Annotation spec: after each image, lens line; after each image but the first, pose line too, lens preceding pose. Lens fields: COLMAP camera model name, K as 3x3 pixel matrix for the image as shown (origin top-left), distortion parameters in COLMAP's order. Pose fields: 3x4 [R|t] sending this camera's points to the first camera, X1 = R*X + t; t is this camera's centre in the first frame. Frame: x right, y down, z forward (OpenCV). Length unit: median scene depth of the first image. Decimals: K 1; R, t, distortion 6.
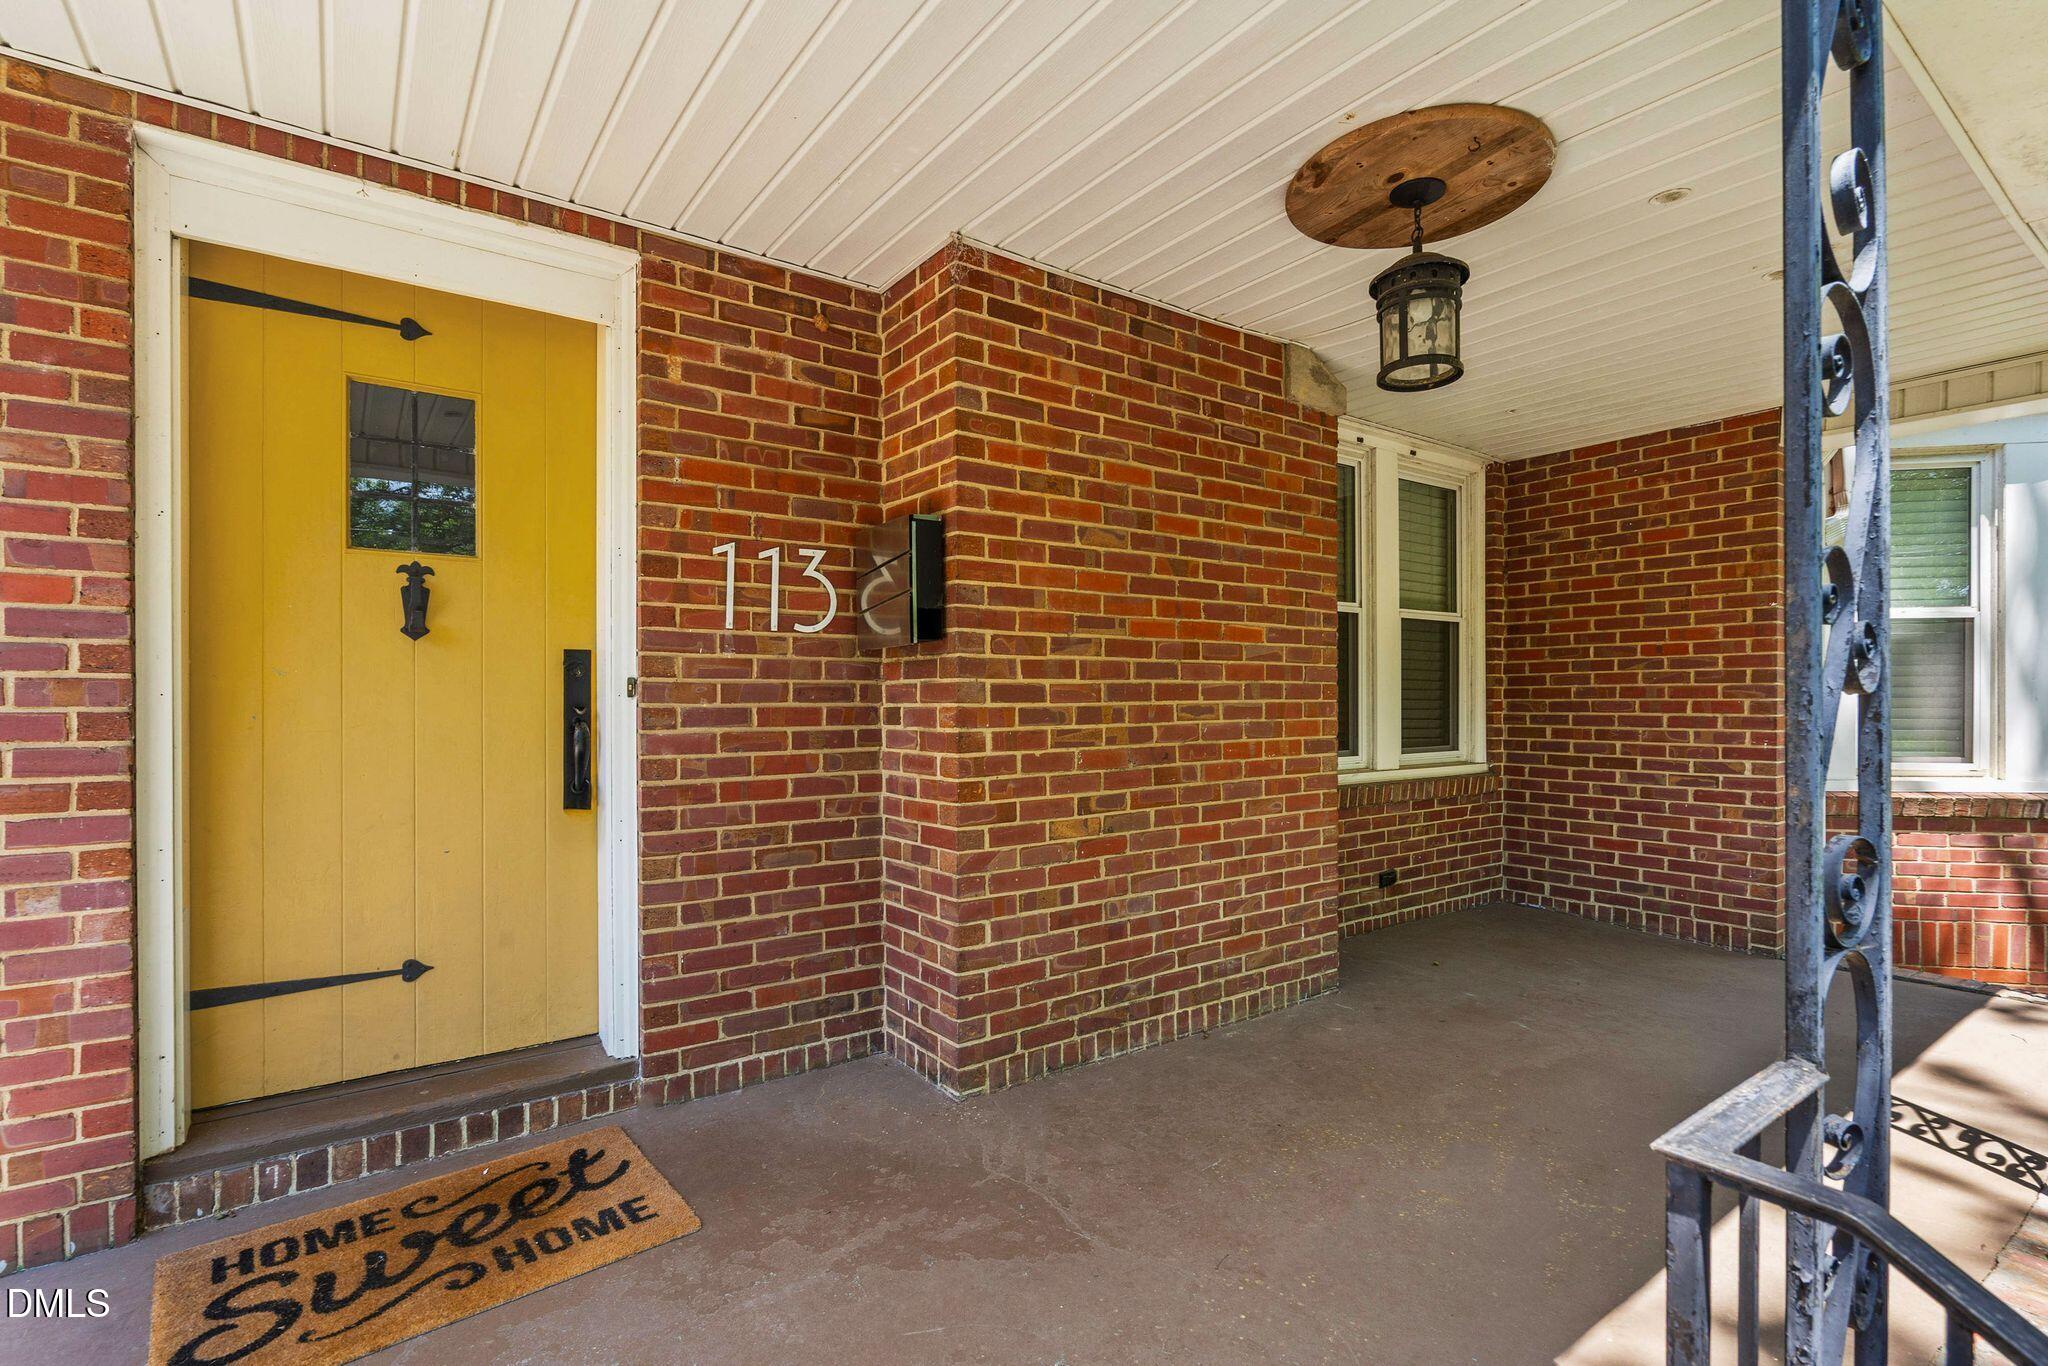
lens RADIAL K [[1027.1, 0, 1111.5], [0, 1027.1, 706.6], [0, 0, 1]] dist [-0.007025, 0.002393]
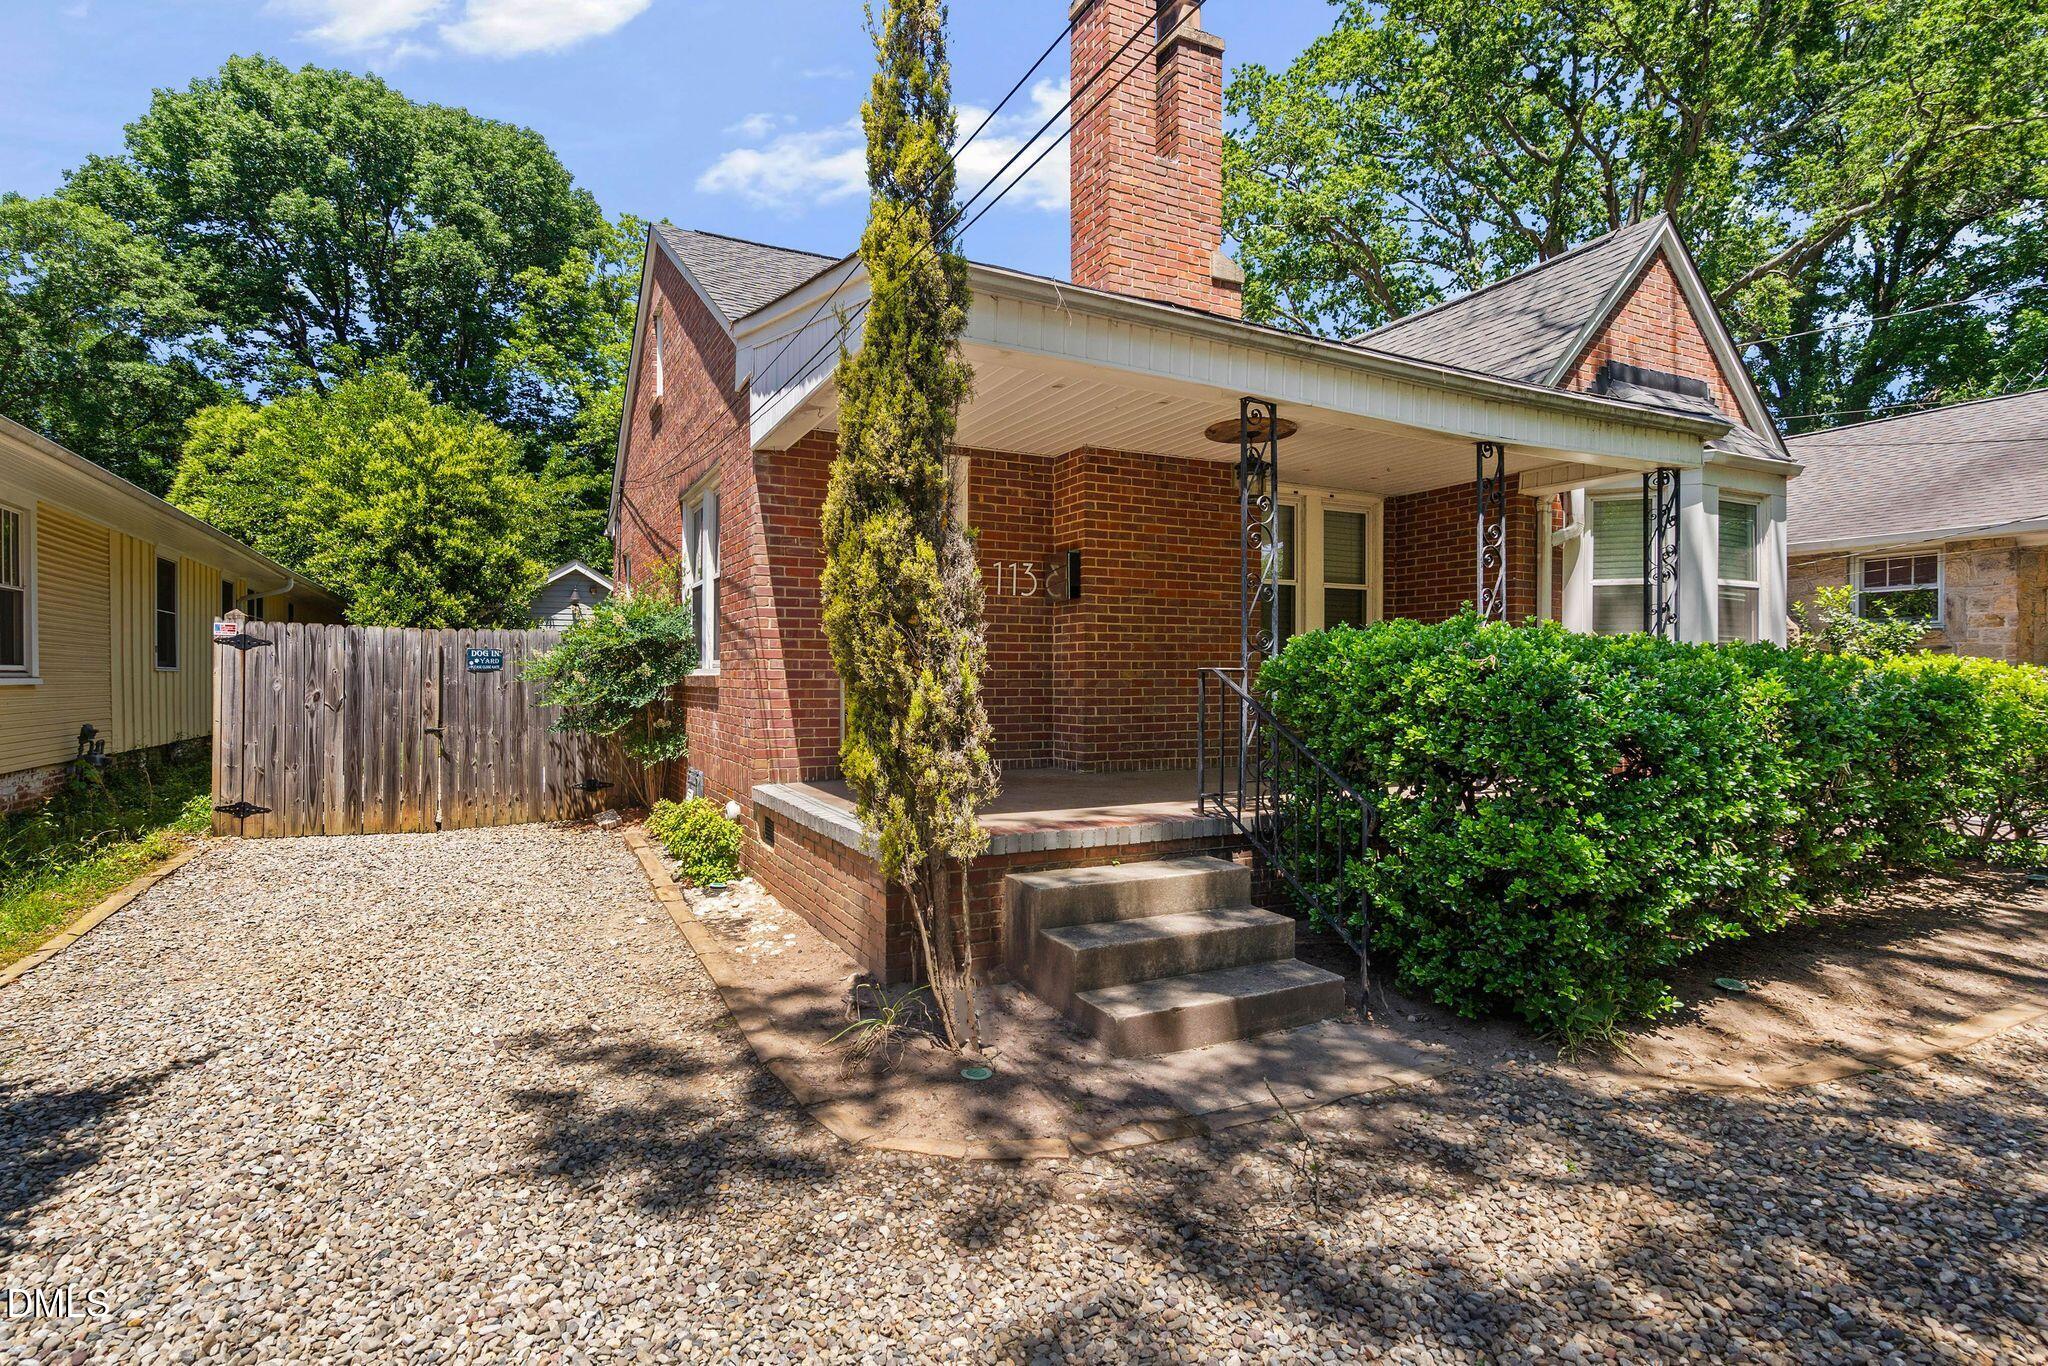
lens RADIAL K [[1075.9, 0, 1074.6], [0, 1075.9, 682.7], [0, 0, 1]] dist [-0.010599, -0.000693]
pose [[0.989494, 0.003322, -0.144537, 0.211283], [-0.003314, 0.999994, 0.000296, 0.143097], [0.144537, 0.000187, 0.989499, -1.637896]]
